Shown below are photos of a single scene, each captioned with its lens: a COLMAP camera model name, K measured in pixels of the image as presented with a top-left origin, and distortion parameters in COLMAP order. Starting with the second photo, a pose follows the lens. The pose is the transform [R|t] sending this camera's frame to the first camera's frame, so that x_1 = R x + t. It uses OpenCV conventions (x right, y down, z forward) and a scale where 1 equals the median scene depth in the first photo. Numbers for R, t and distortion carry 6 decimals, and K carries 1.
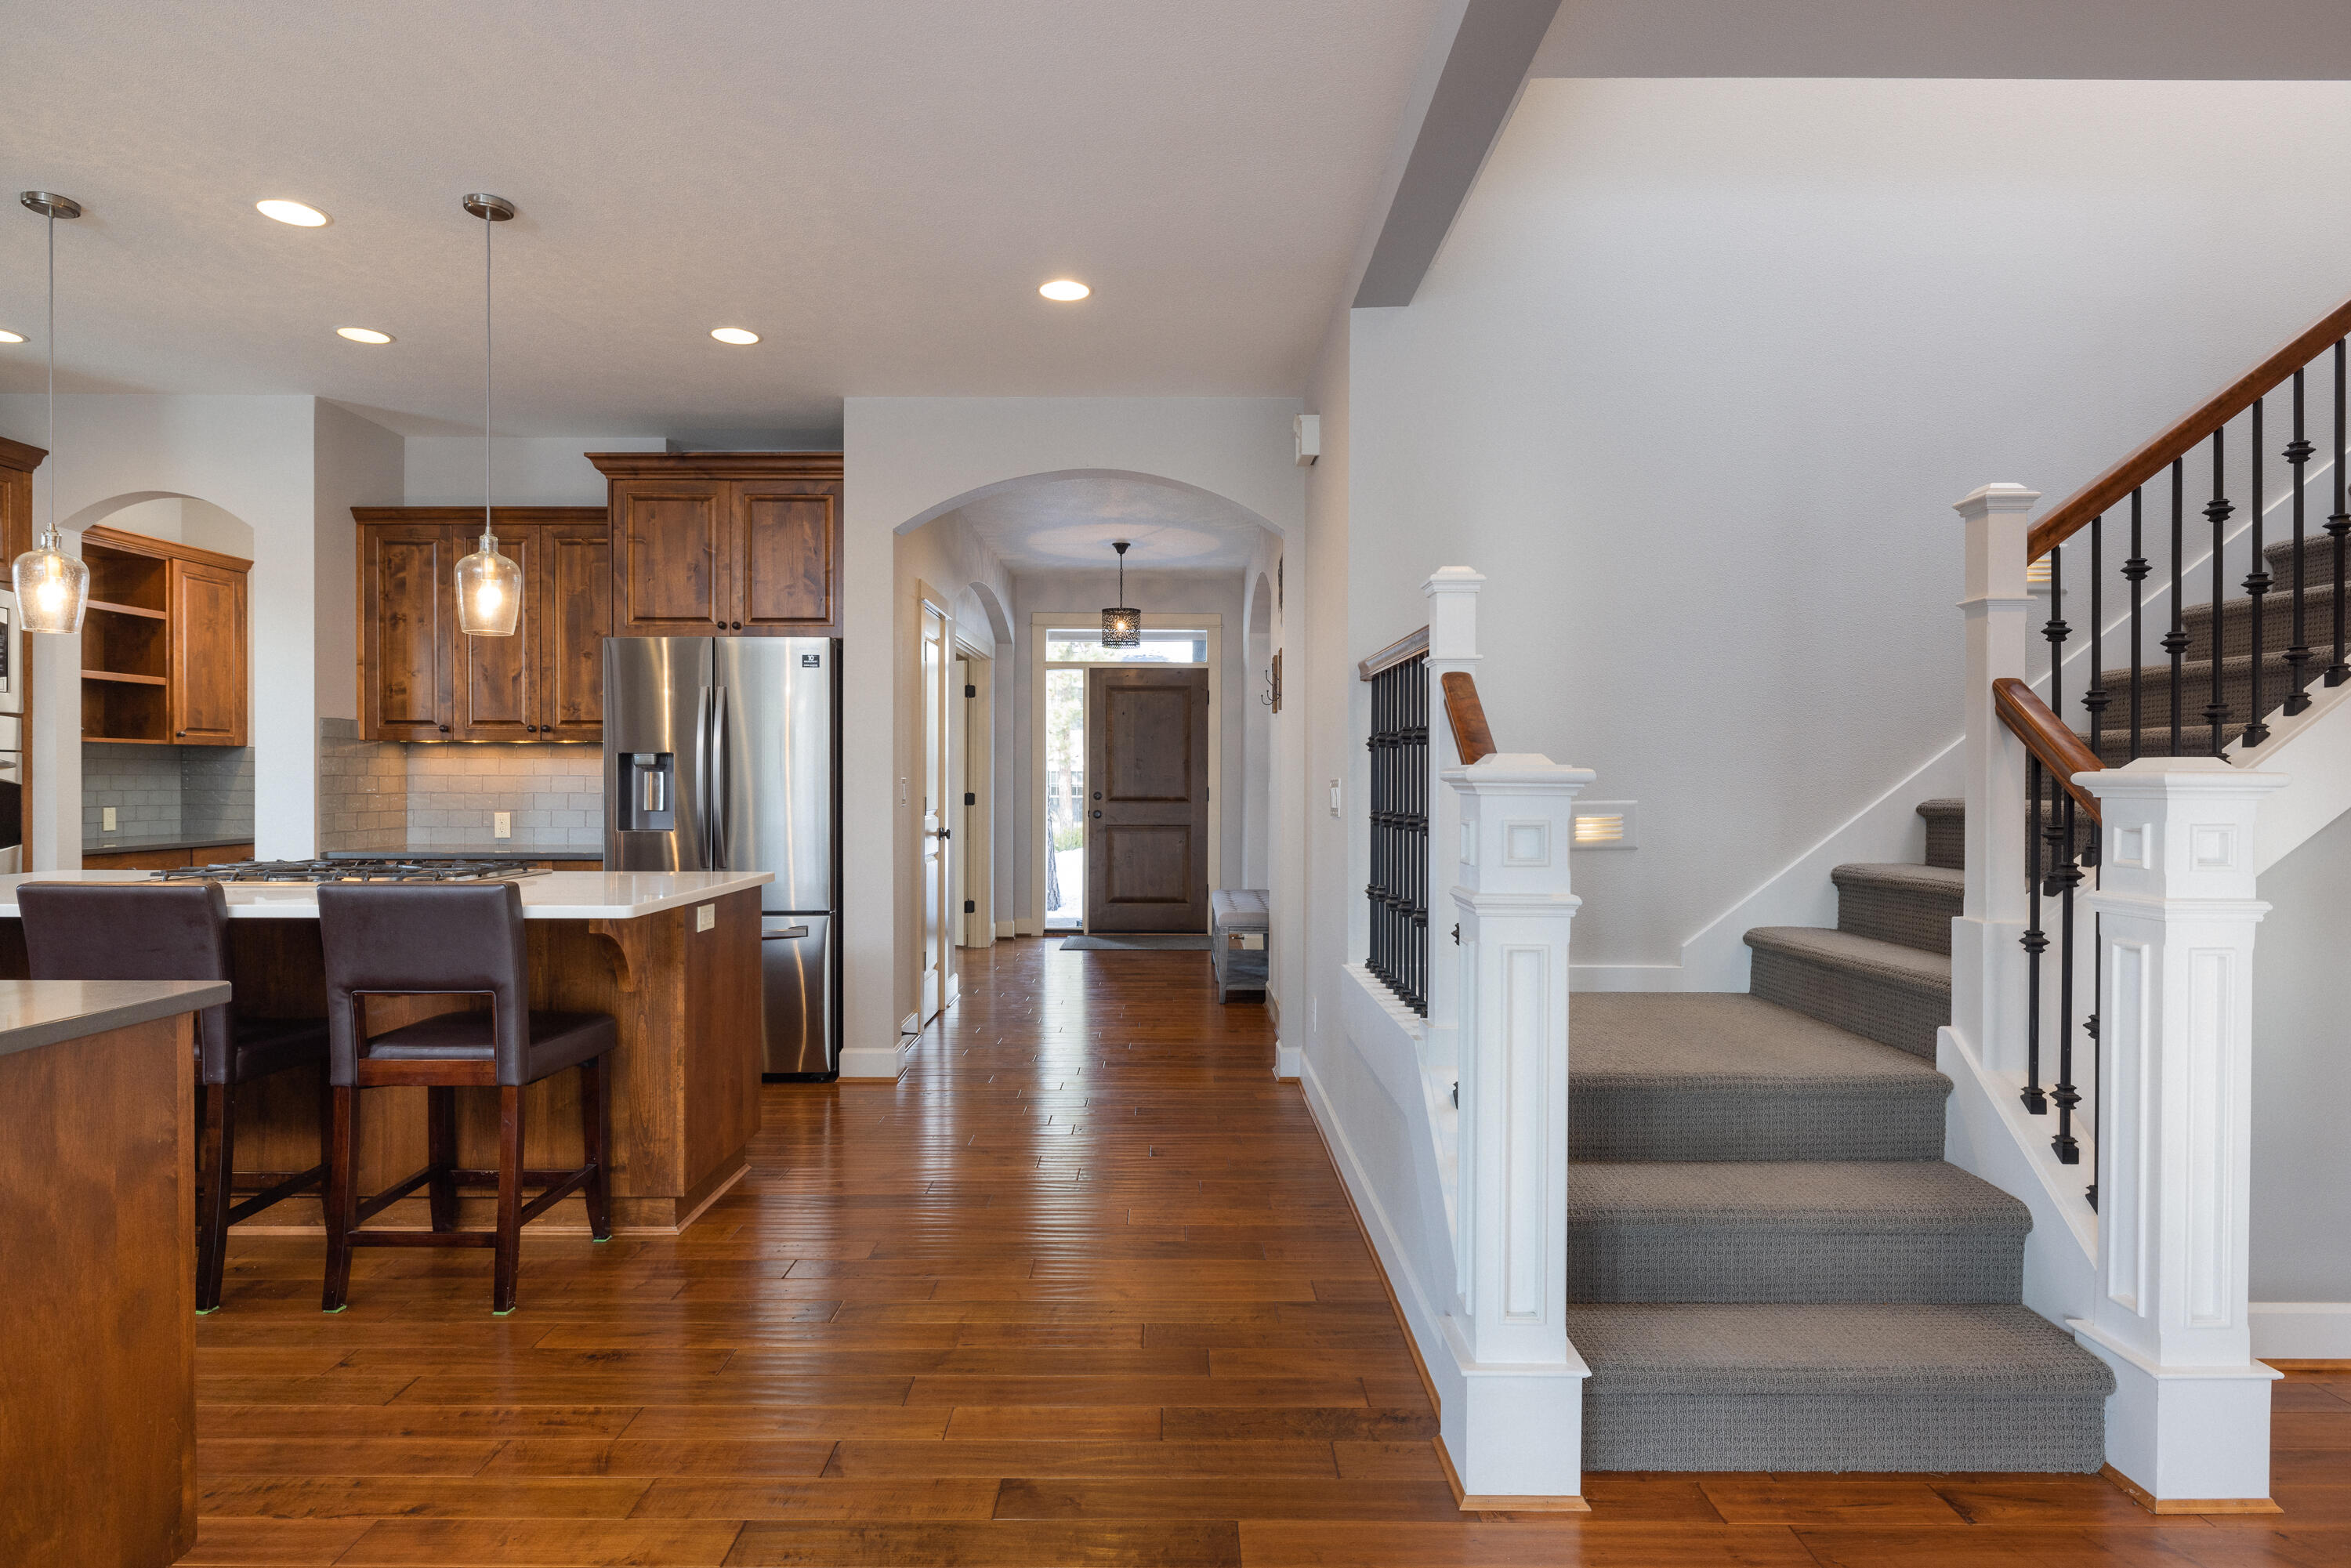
lens RADIAL K [[1272.1, 0, 1179.4], [0, 1272.1, 786.4], [0, 0, 1]] dist [0.001886, 0.000362]
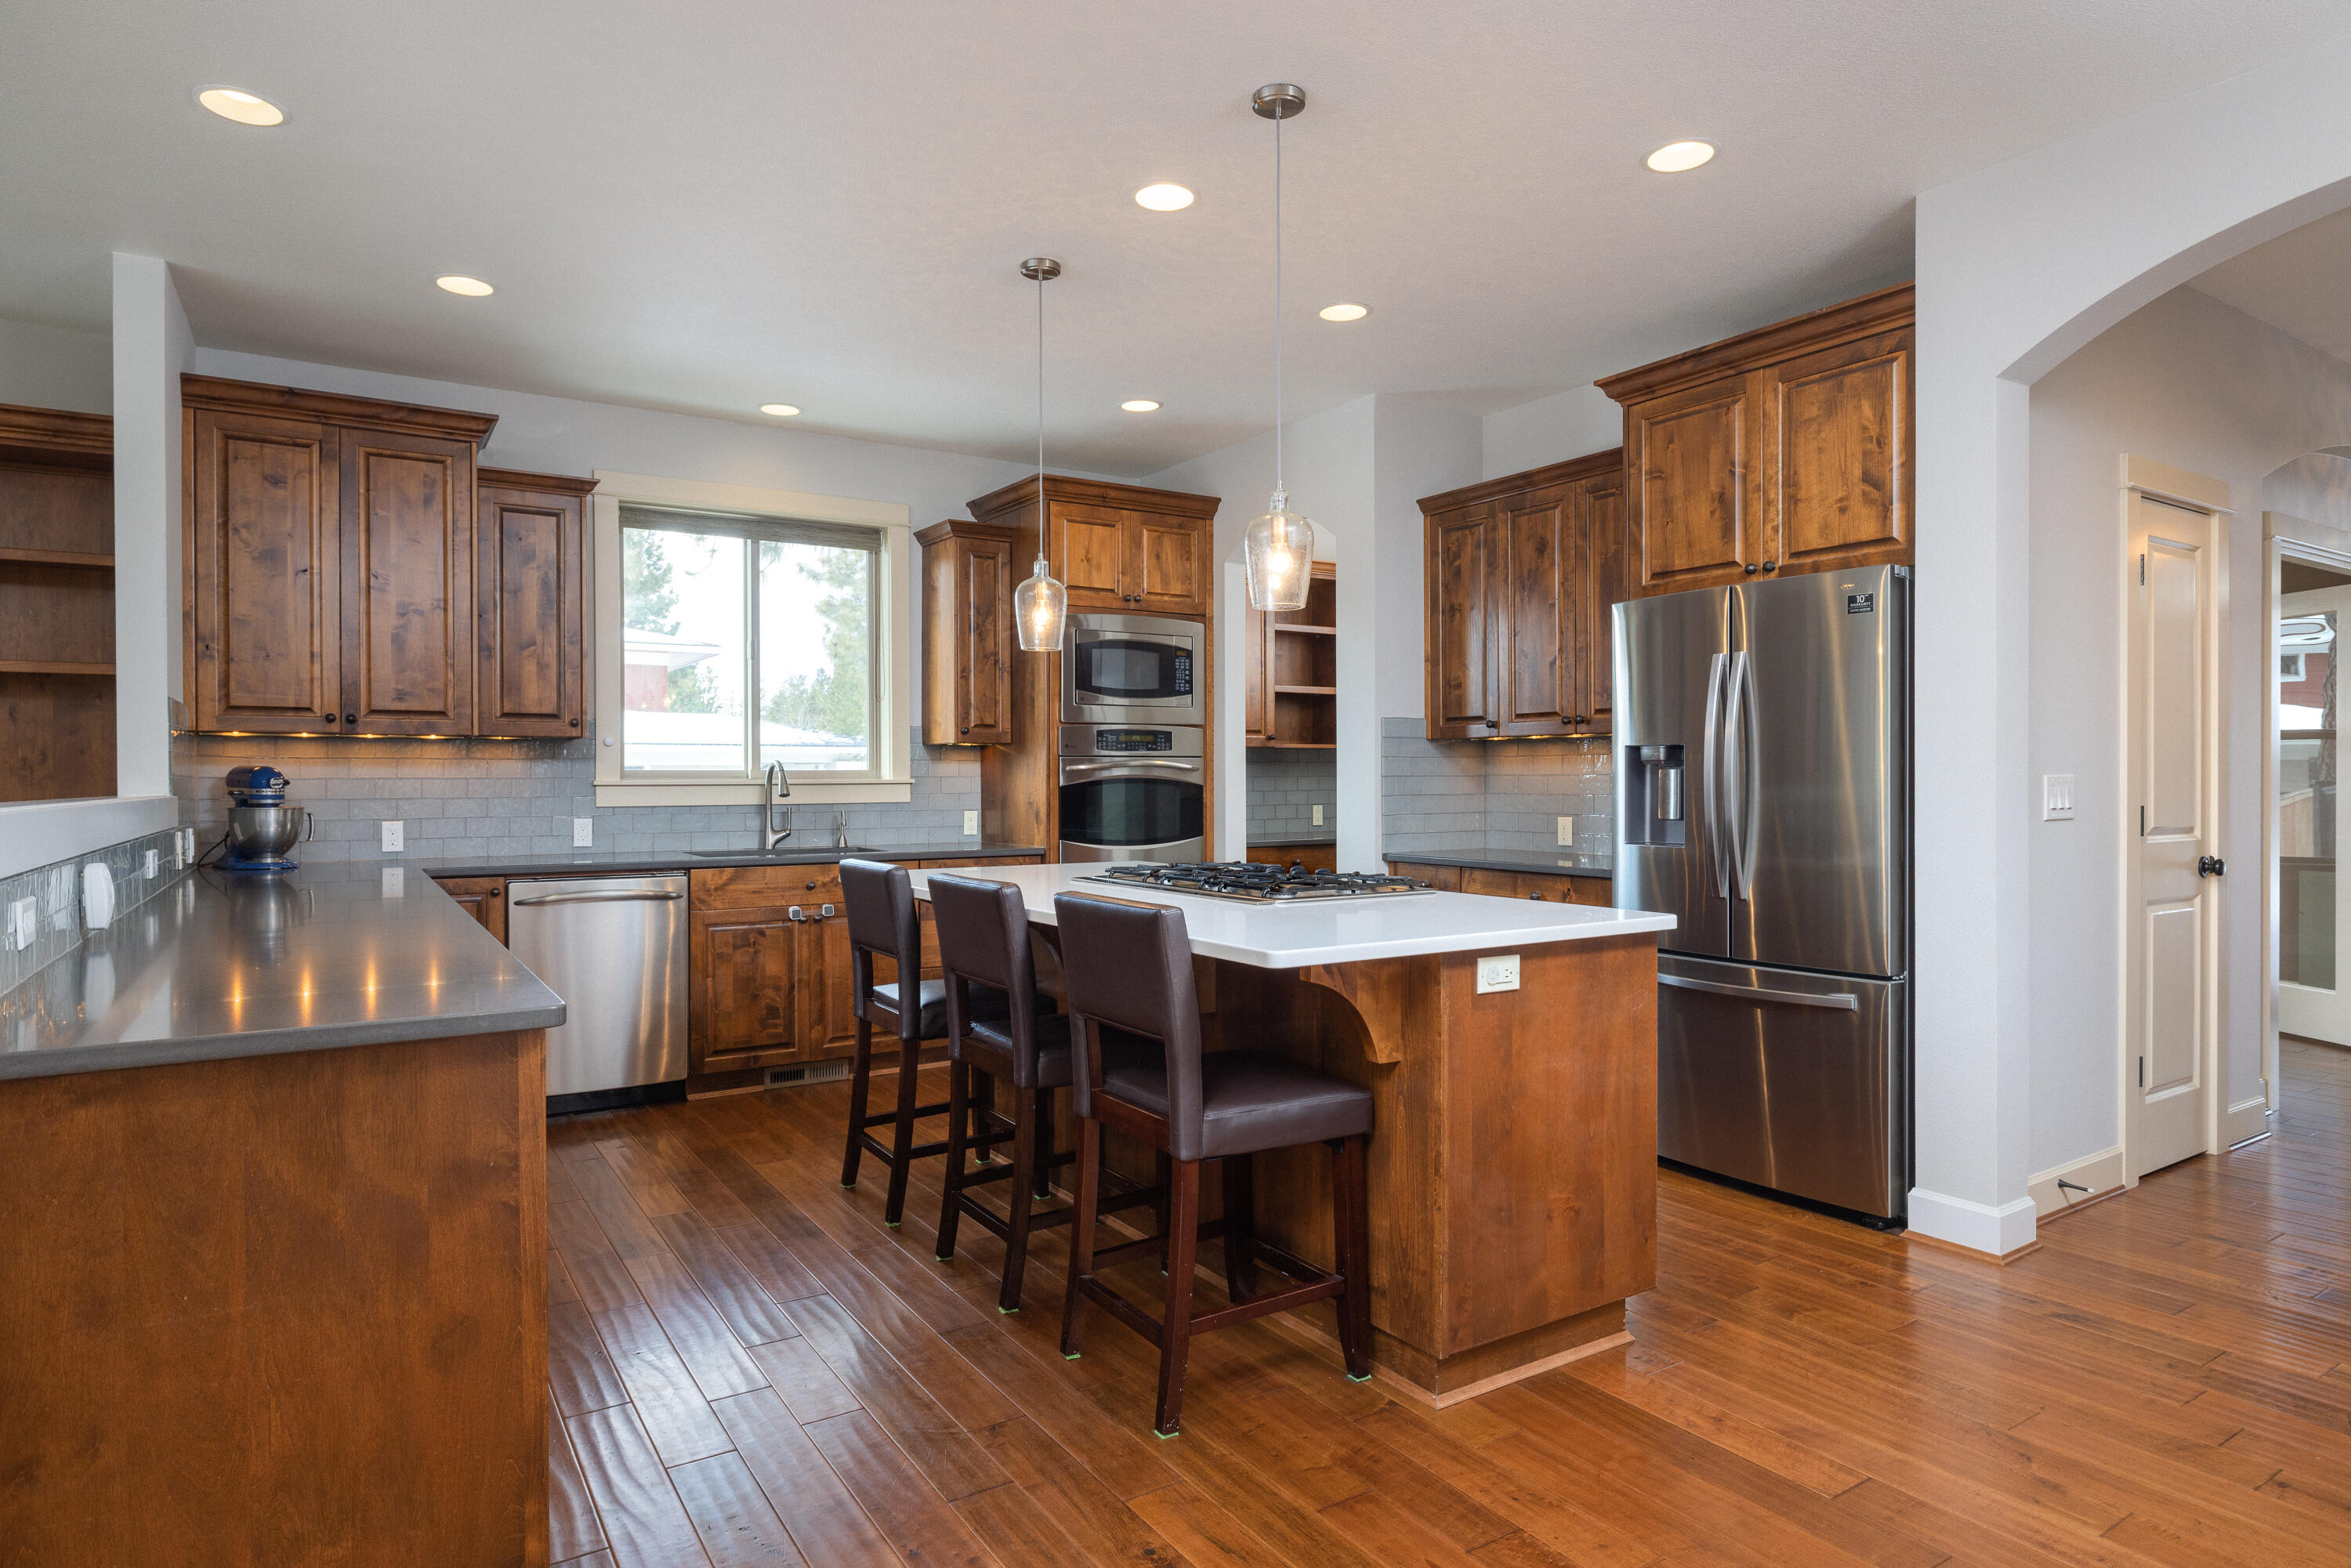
lens RADIAL K [[1322.9, 0, 1174.9], [0, 1322.9, 789.1], [0, 0, 1]] dist [0.000456, 0.001420]
pose [[0.539831, 0.002035, -0.841771, 0.105259], [0.000083, 0.999997, 0.002470, -0.001232], [0.841773, -0.001403, 0.539830, 0.310199]]
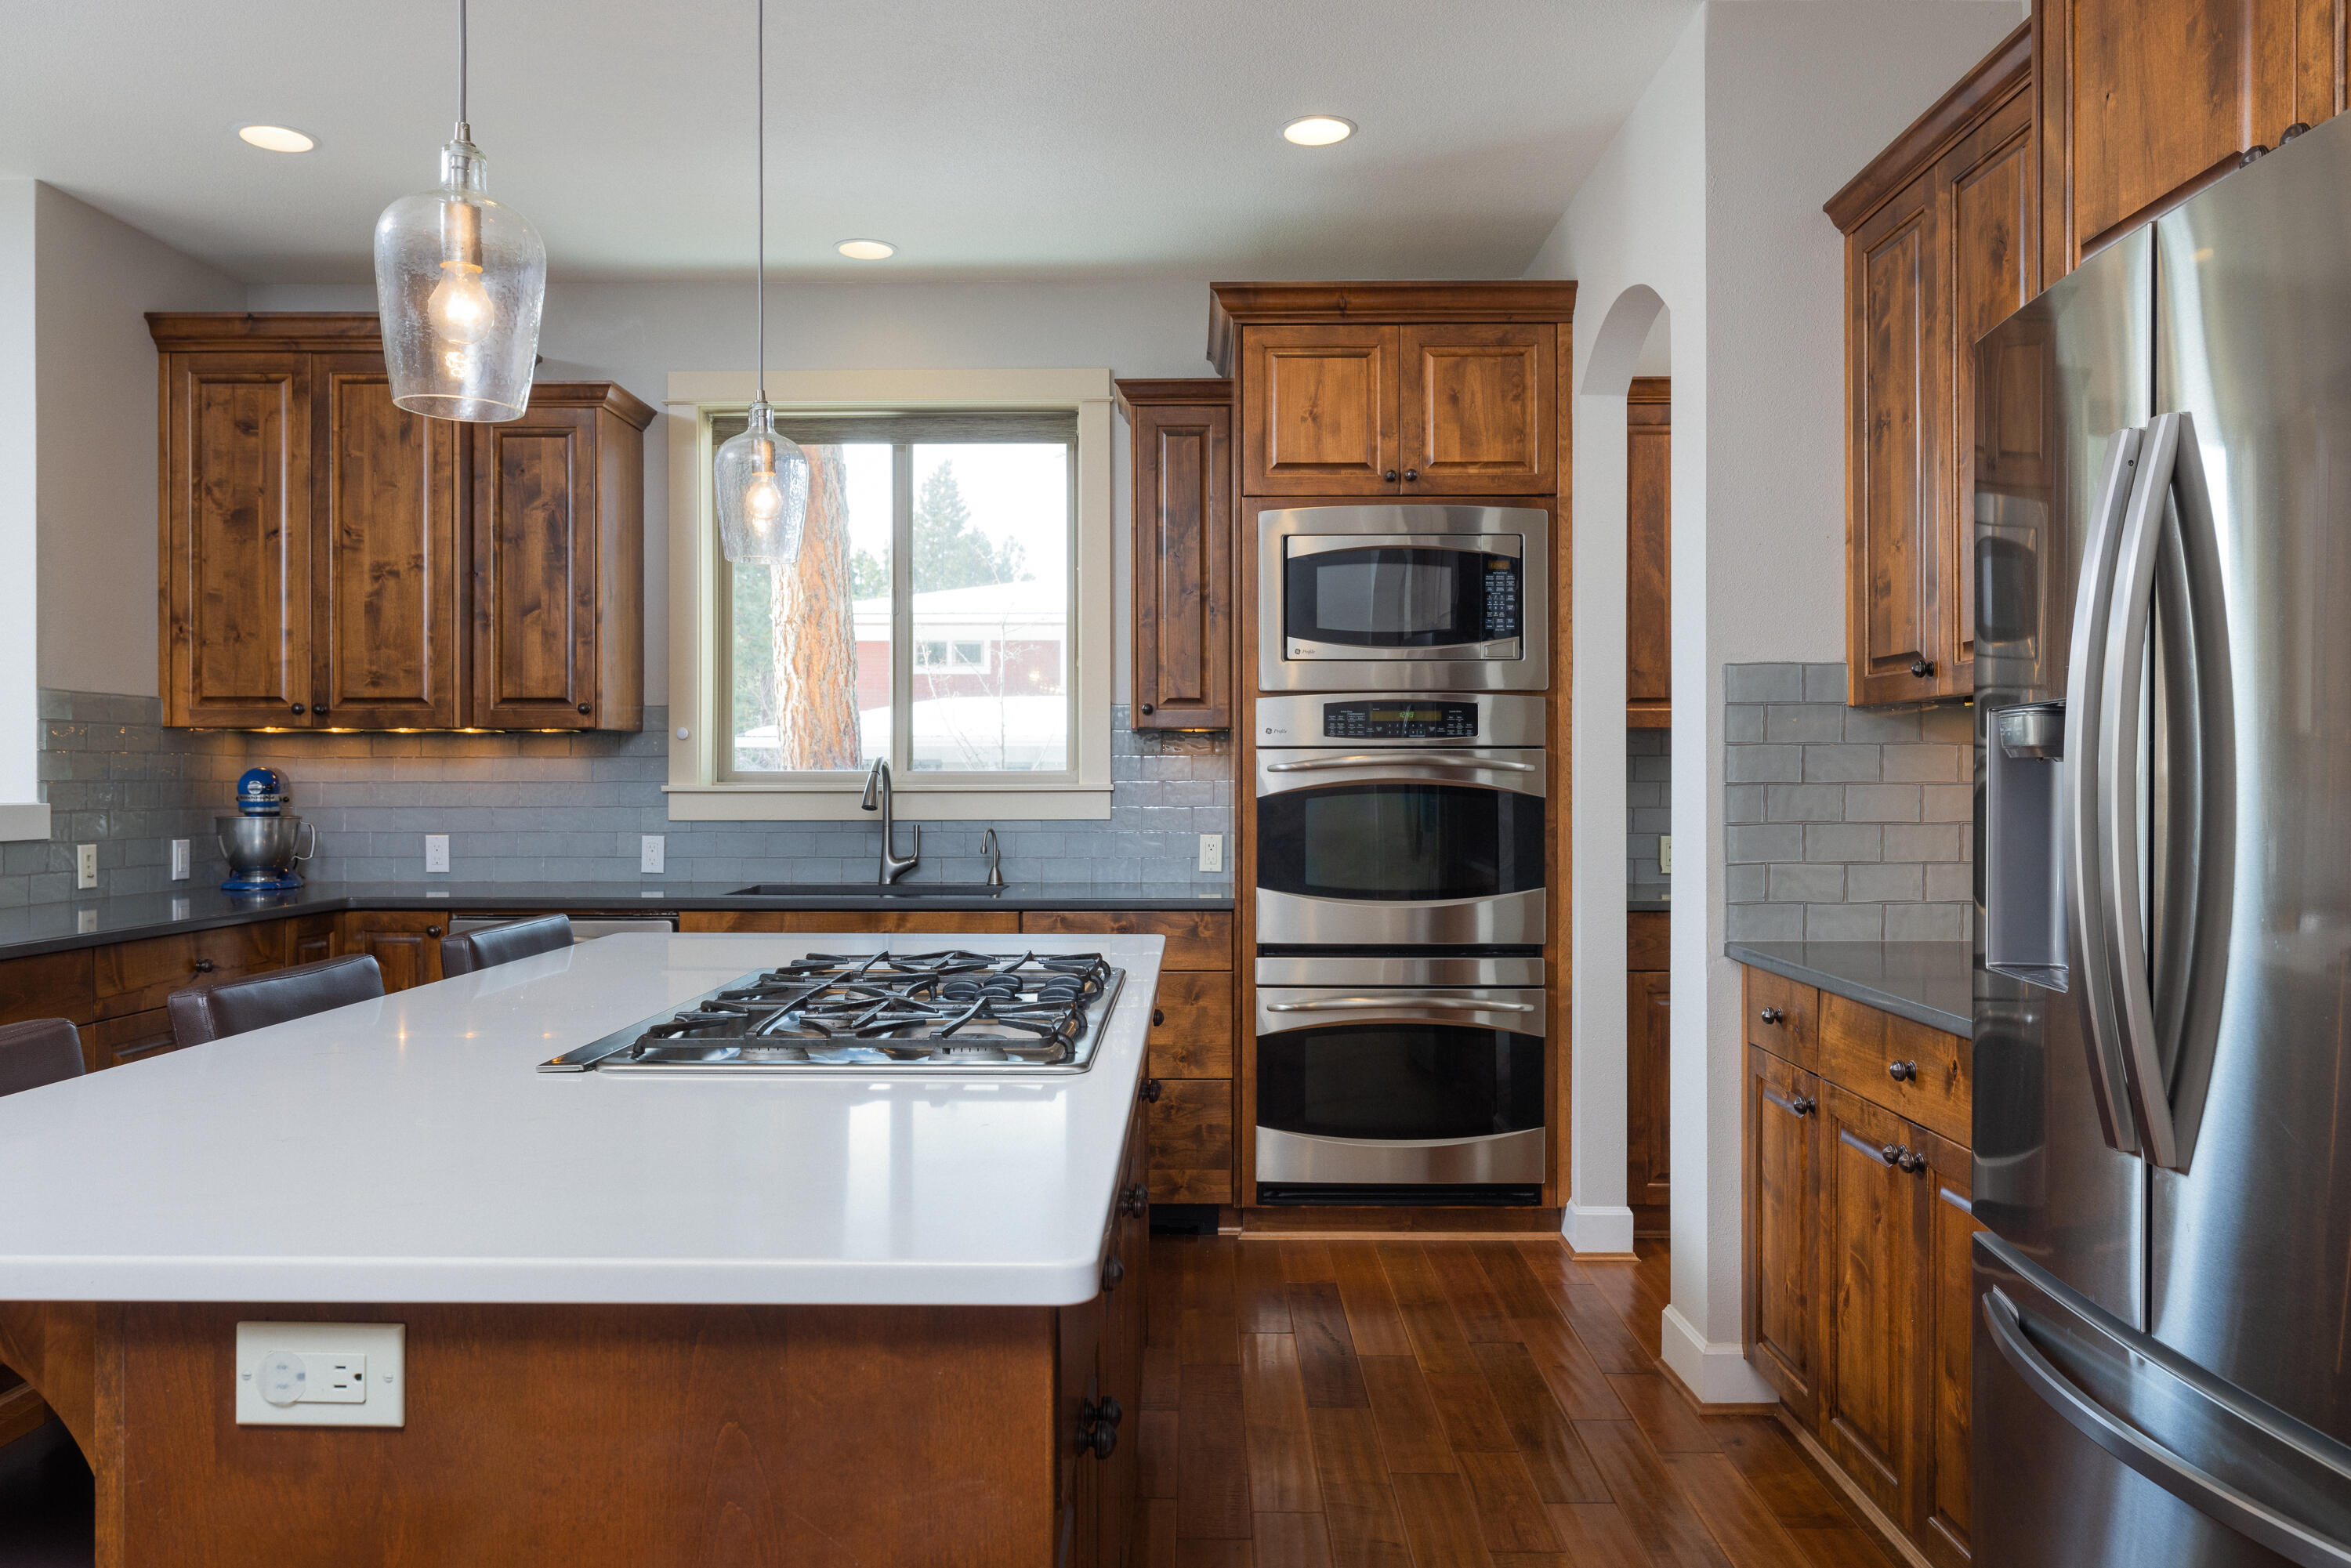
lens RADIAL K [[1664.1, 0, 1174.5], [0, 1664.1, 789.3], [0, 0, 1]] dist [-0.001435, 0.001722]
pose [[-0.020793, 0.003438, -0.999778, -0.040072], [-0.004813, 0.999982, 0.003539, -0.007911], [0.999772, 0.004886, -0.020776, 0.808330]]
